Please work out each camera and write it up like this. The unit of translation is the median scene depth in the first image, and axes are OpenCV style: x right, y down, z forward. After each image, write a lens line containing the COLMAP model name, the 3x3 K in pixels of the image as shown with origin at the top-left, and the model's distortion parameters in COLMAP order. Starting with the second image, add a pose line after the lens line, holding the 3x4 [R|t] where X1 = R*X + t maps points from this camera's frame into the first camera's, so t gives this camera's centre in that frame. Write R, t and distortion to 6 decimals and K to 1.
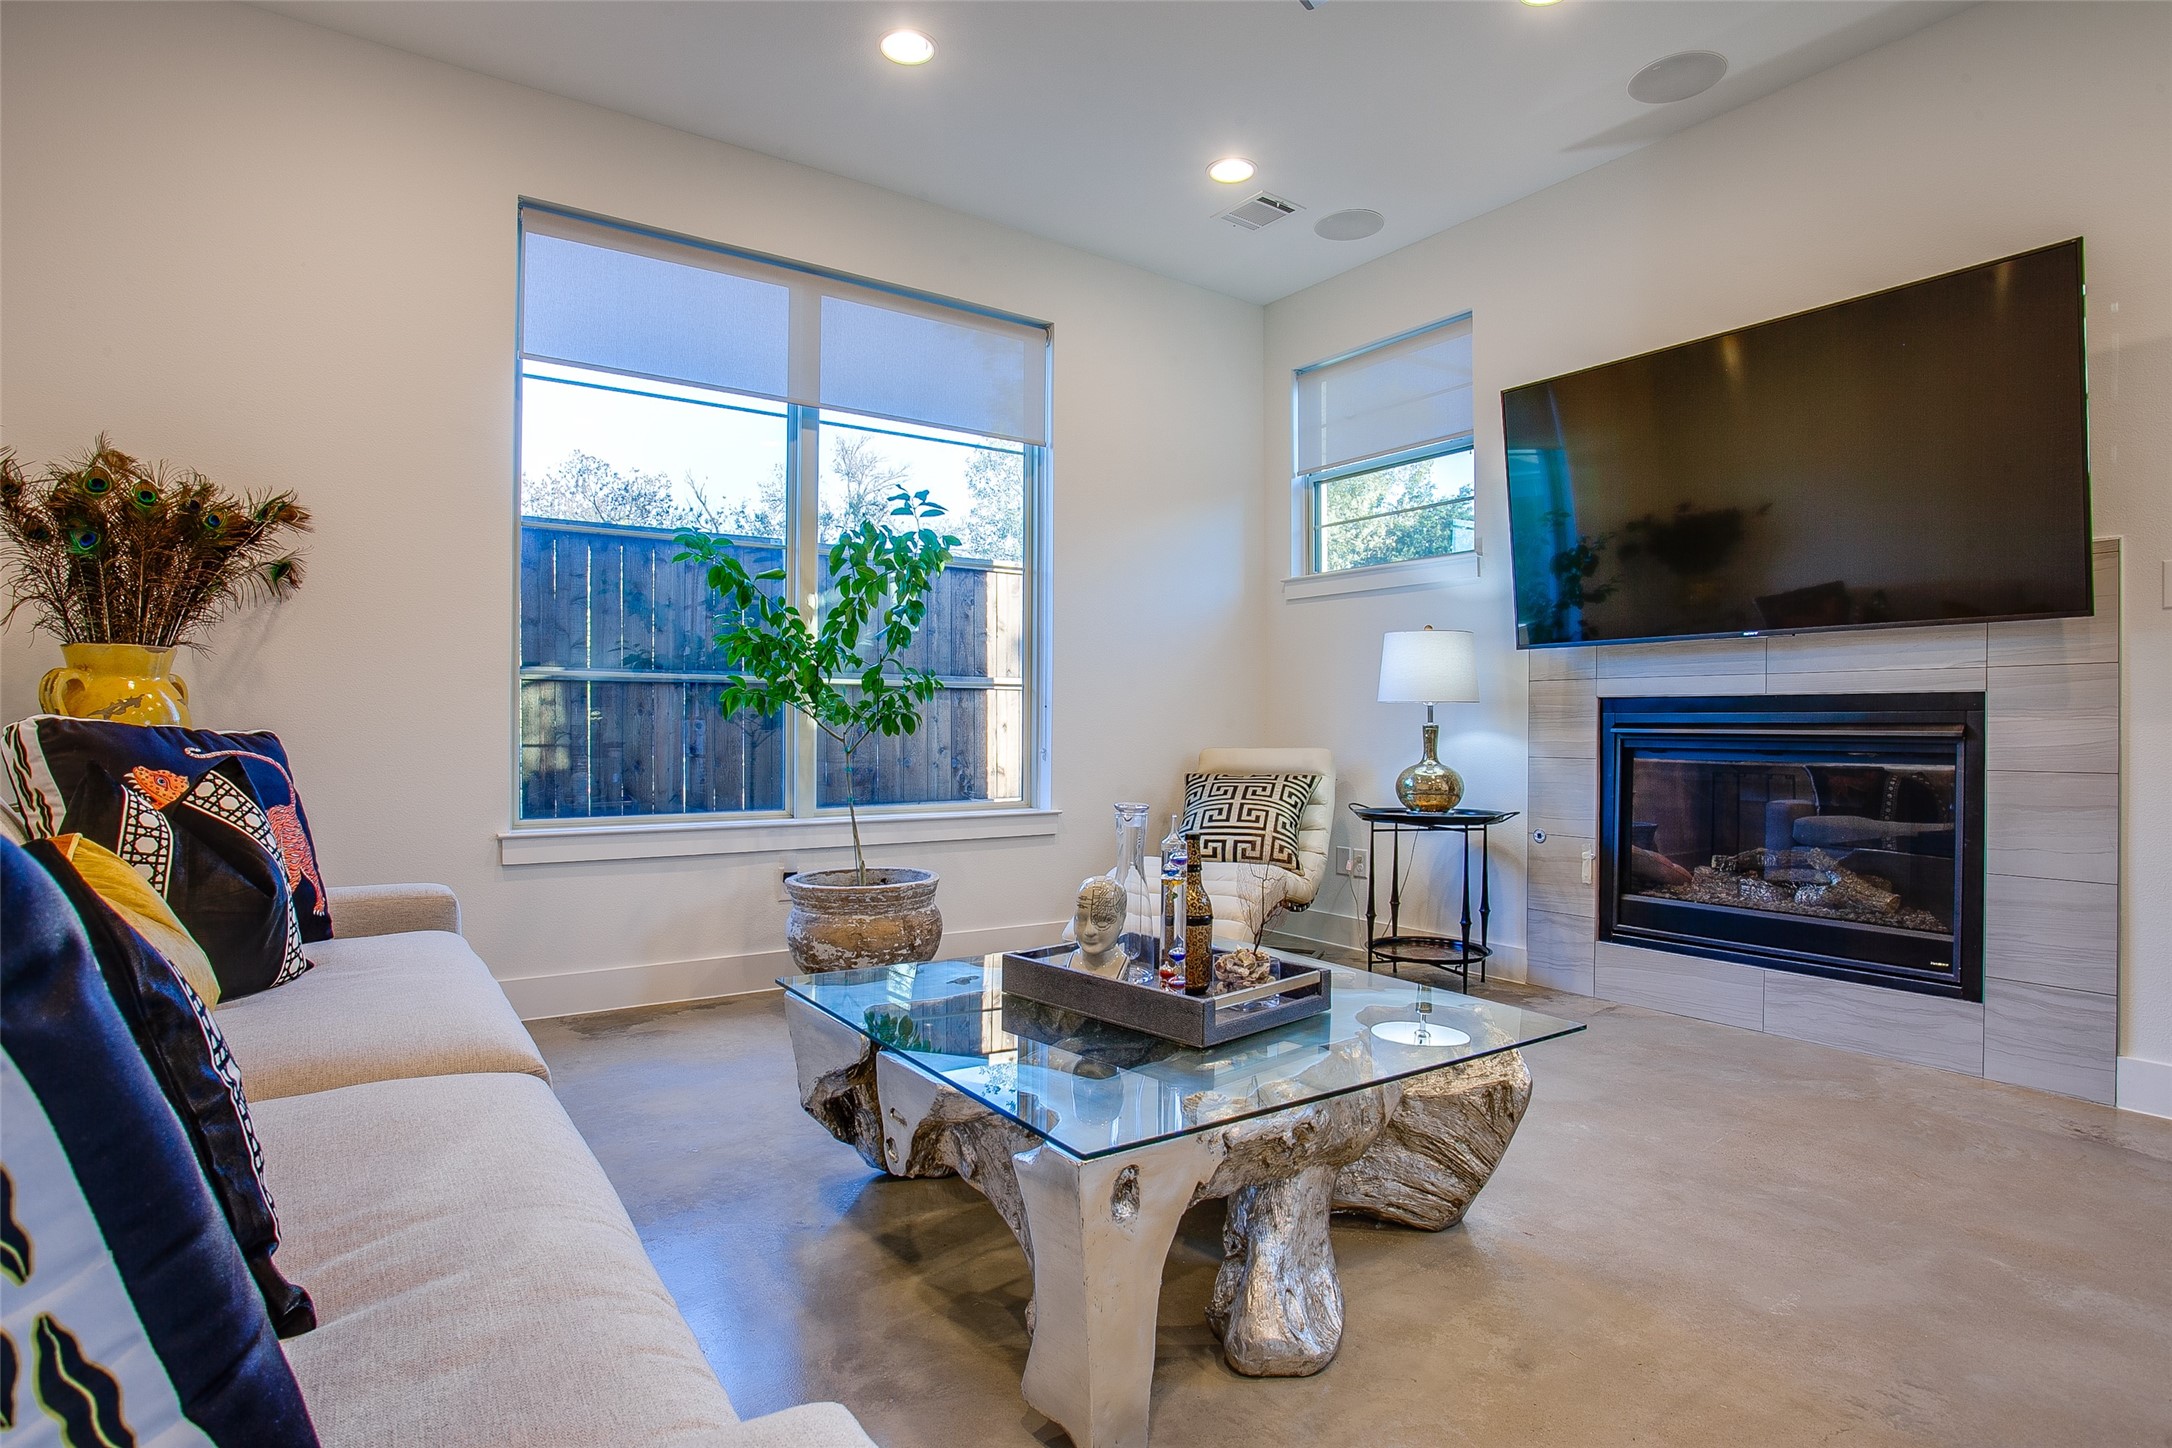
lens RADIAL K [[1106.1, 0, 1143.1], [0, 1106.1, 720.3], [0, 0, 1]] dist [-0.046415, 0.000193]
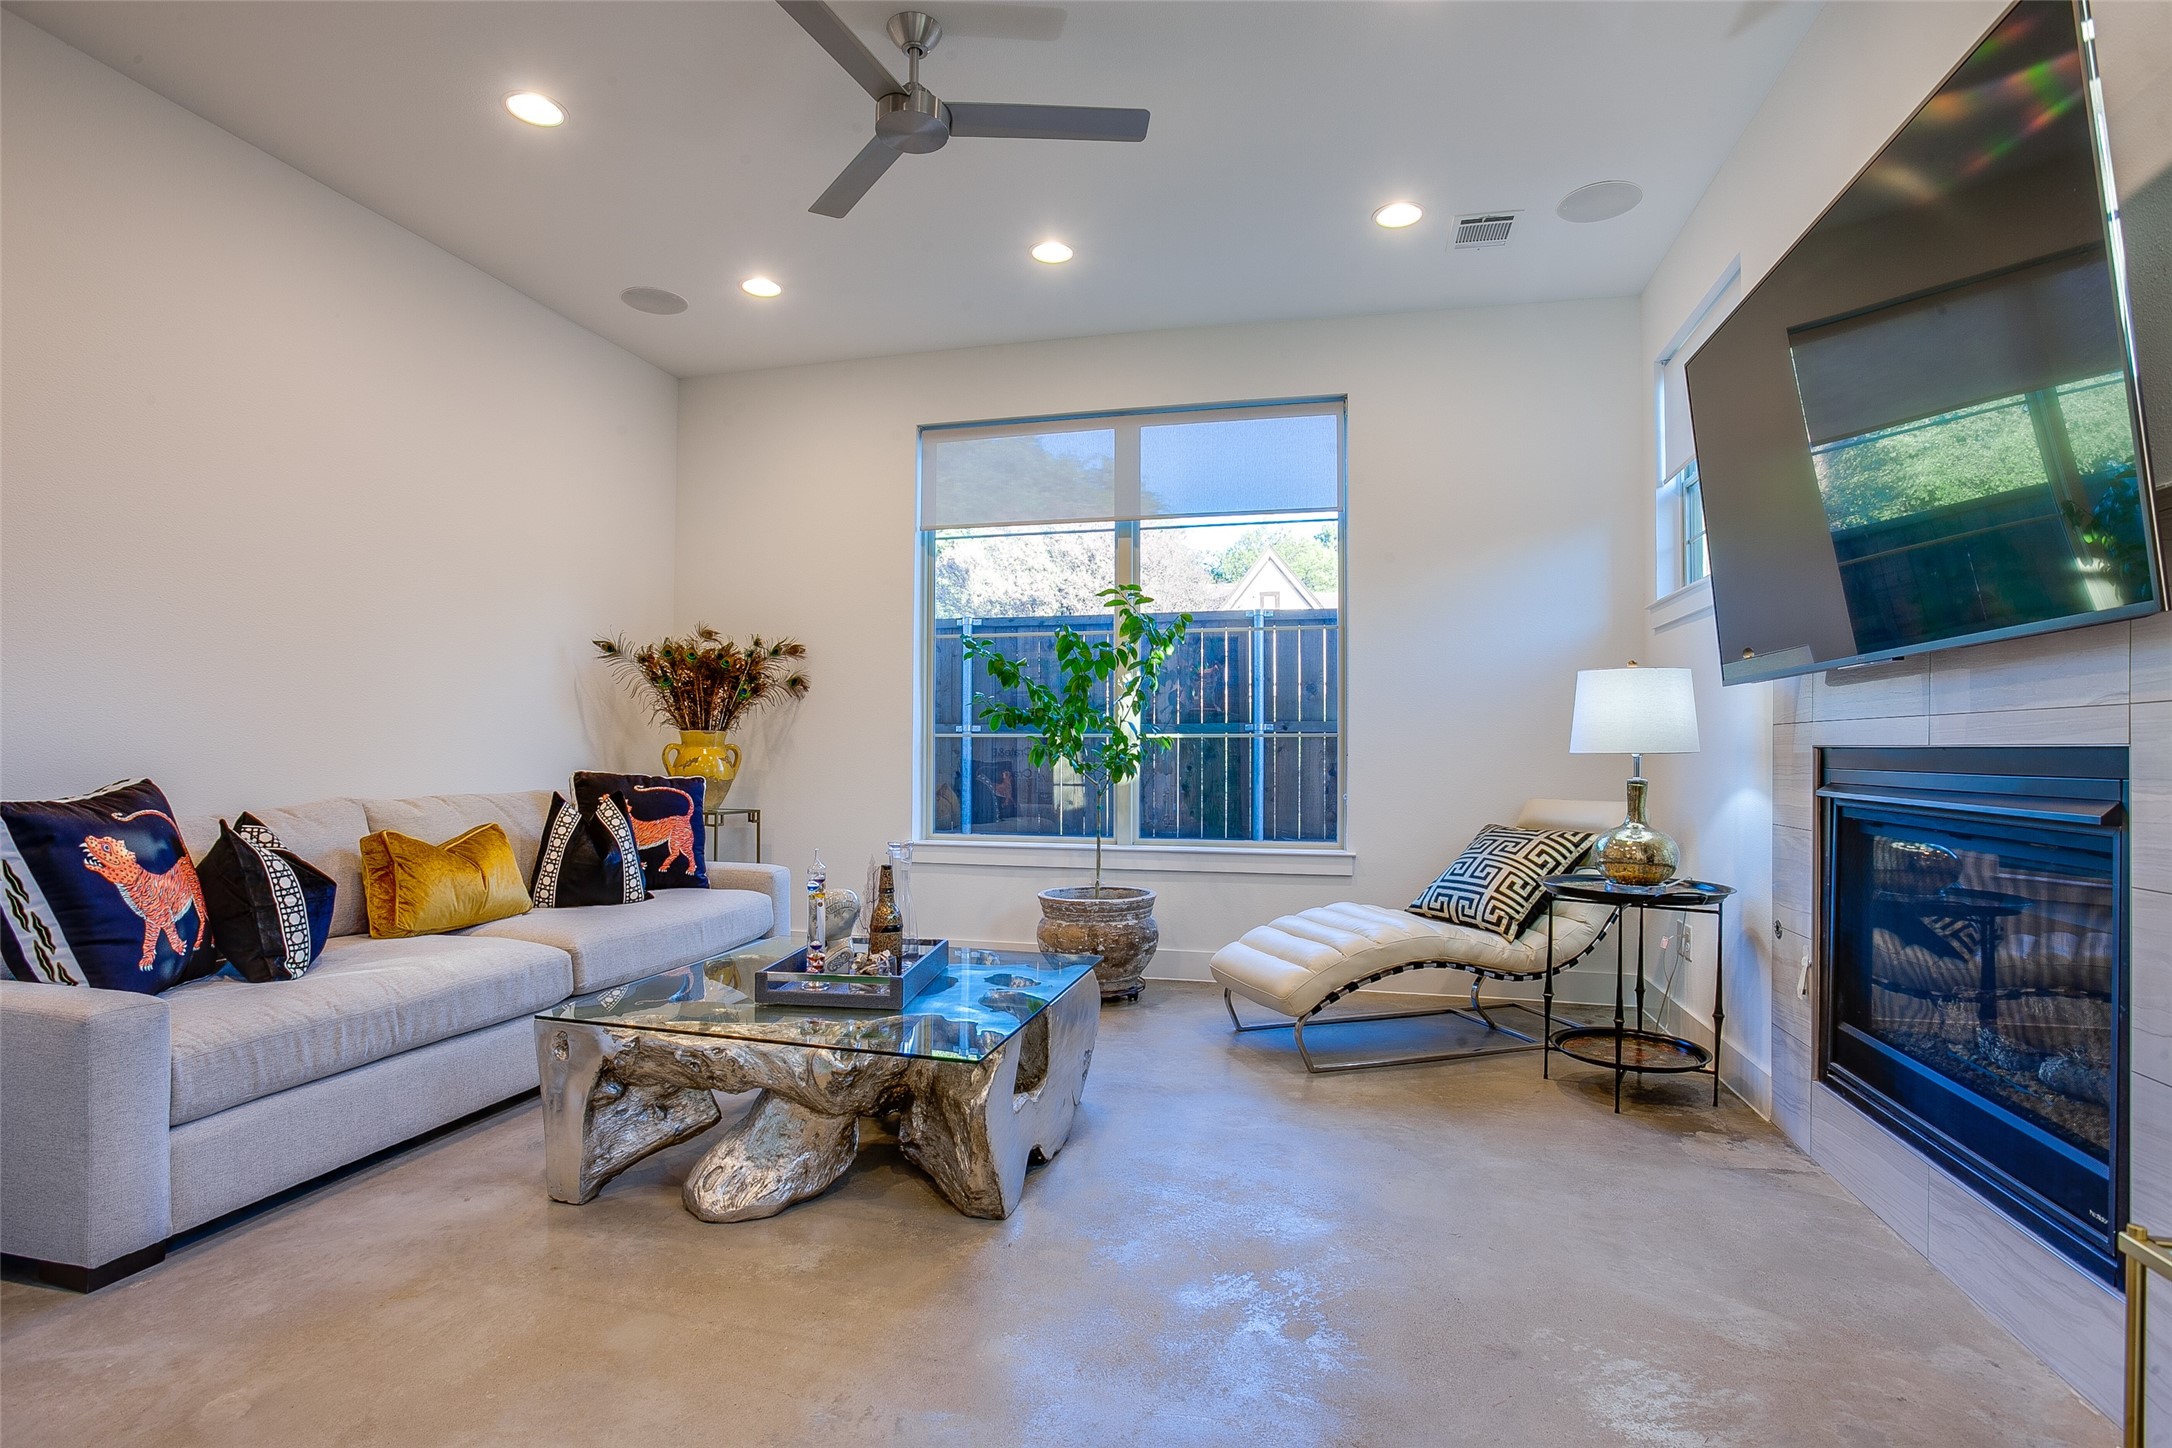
lens RADIAL K [[1056.3, 0, 1076.9], [0, 1056.3, 753.6], [0, 0, 1]] dist [-0.040085, 0.000636]
pose [[0.657933, -0.000935, -0.753076, 0.582509], [0.001435, 0.999999, 0.000012, -0.016914], [0.753075, -0.001089, 0.657933, 0.157741]]
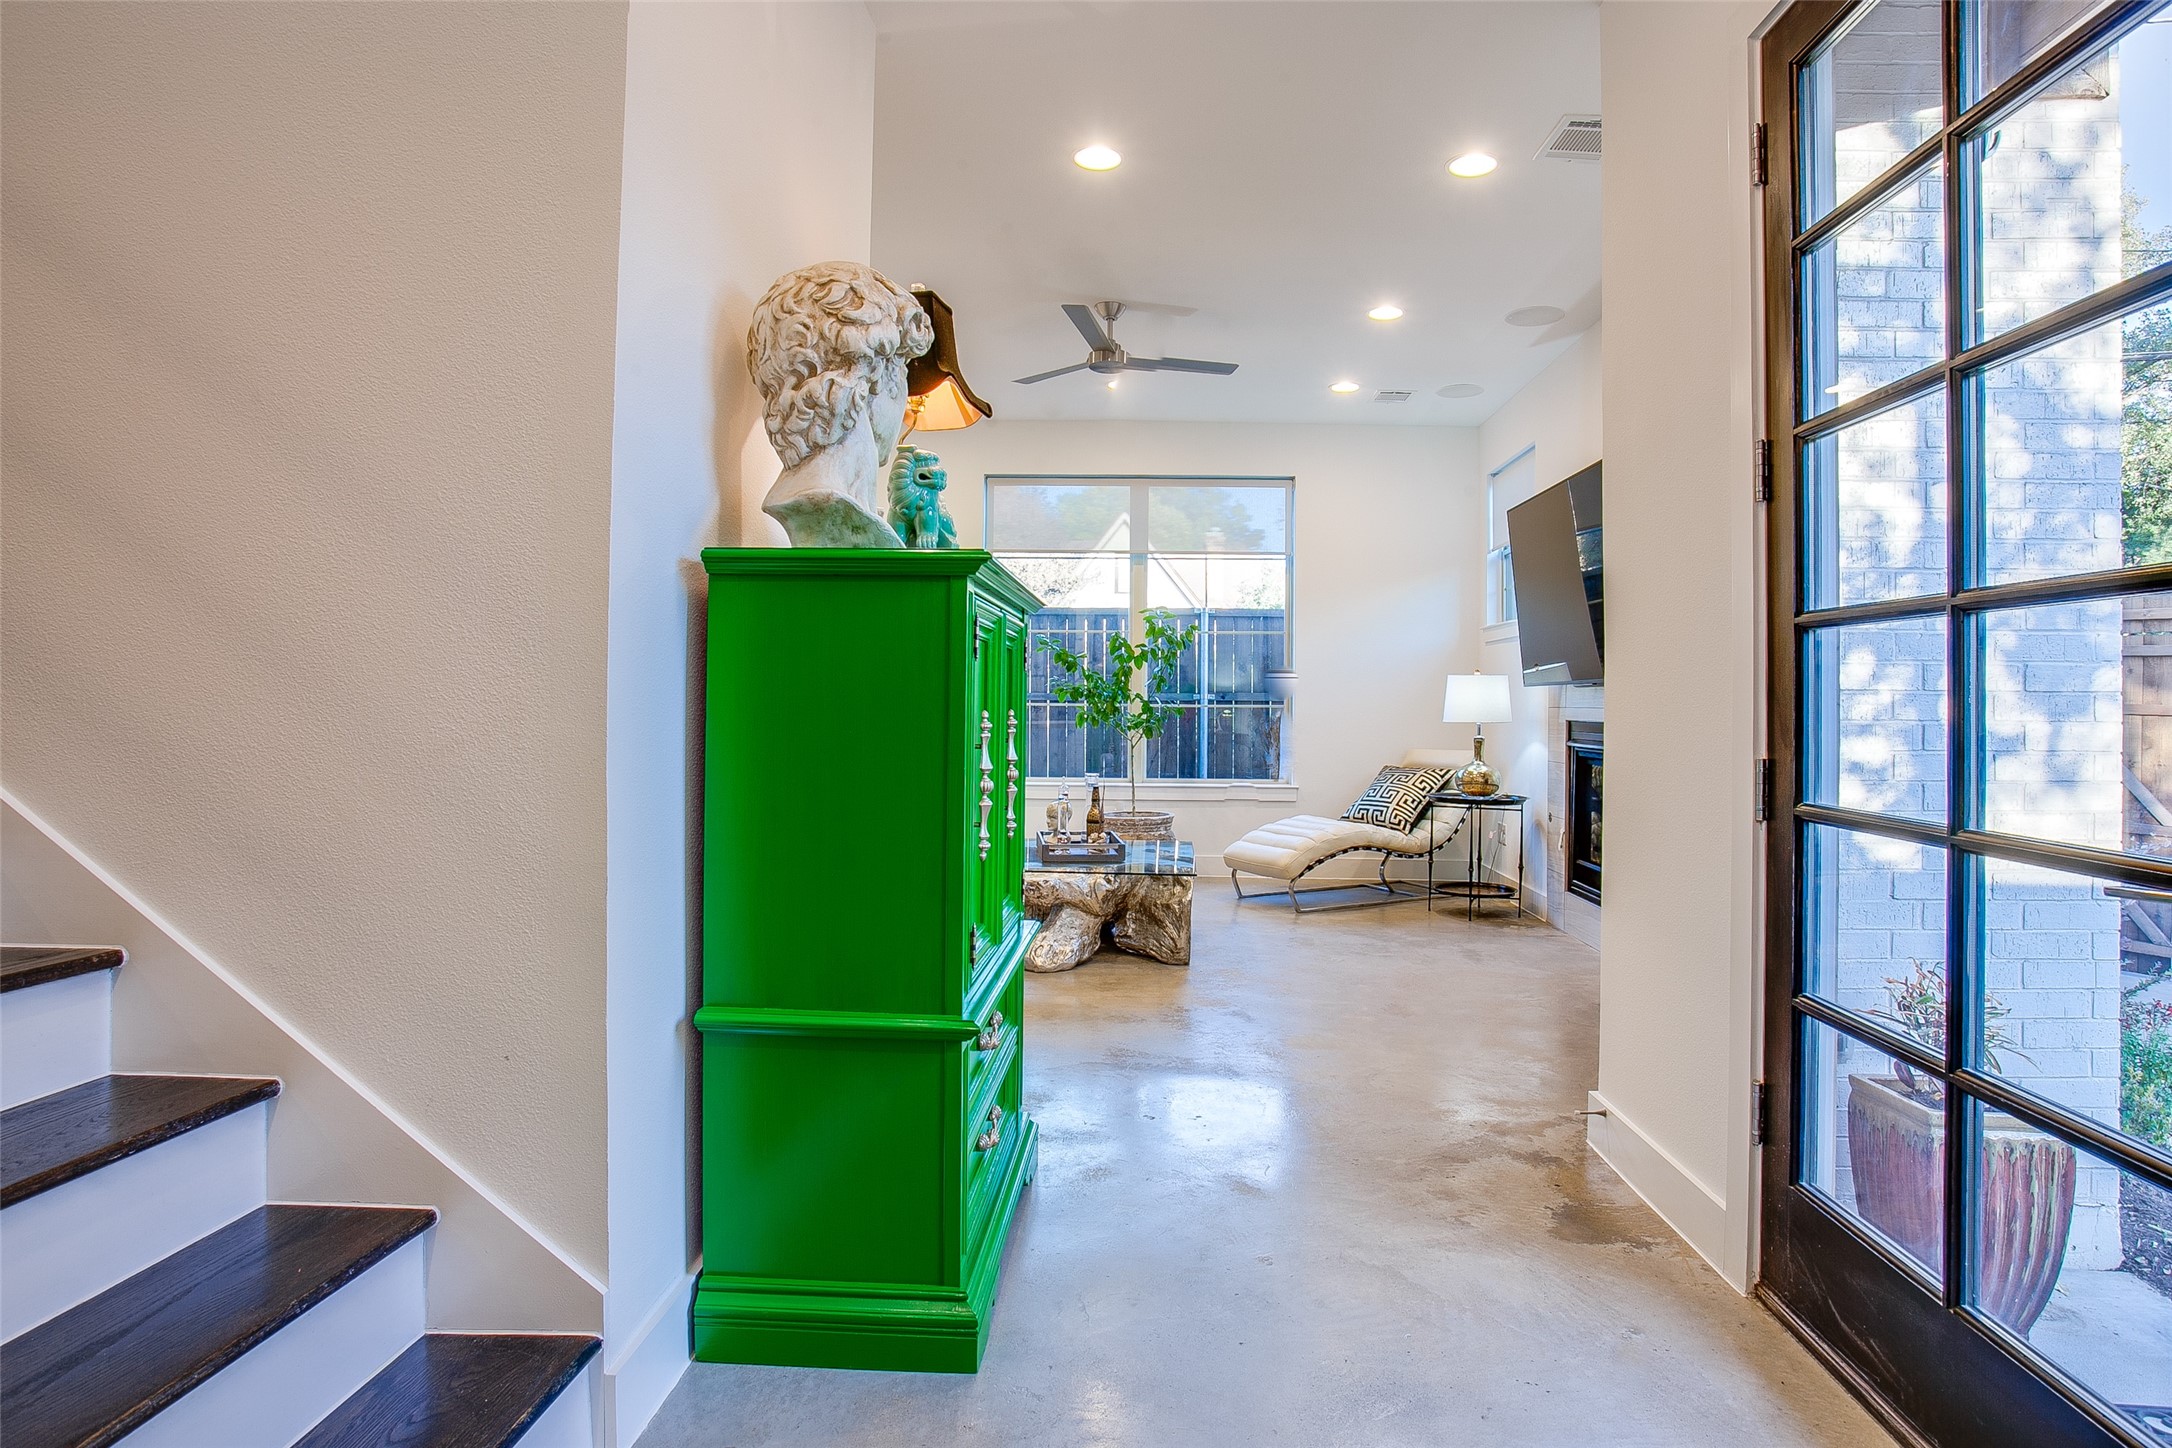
lens RADIAL K [[1106.1, 0, 1143.1], [0, 1106.1, 720.3], [0, 0, 1]] dist [-0.046415, 0.000193]
pose [[0.806430, 0.009132, -0.591259, 0.776121], [-0.002033, 0.999918, 0.012671, -0.036917], [0.591326, -0.009017, 0.806382, -0.460683]]
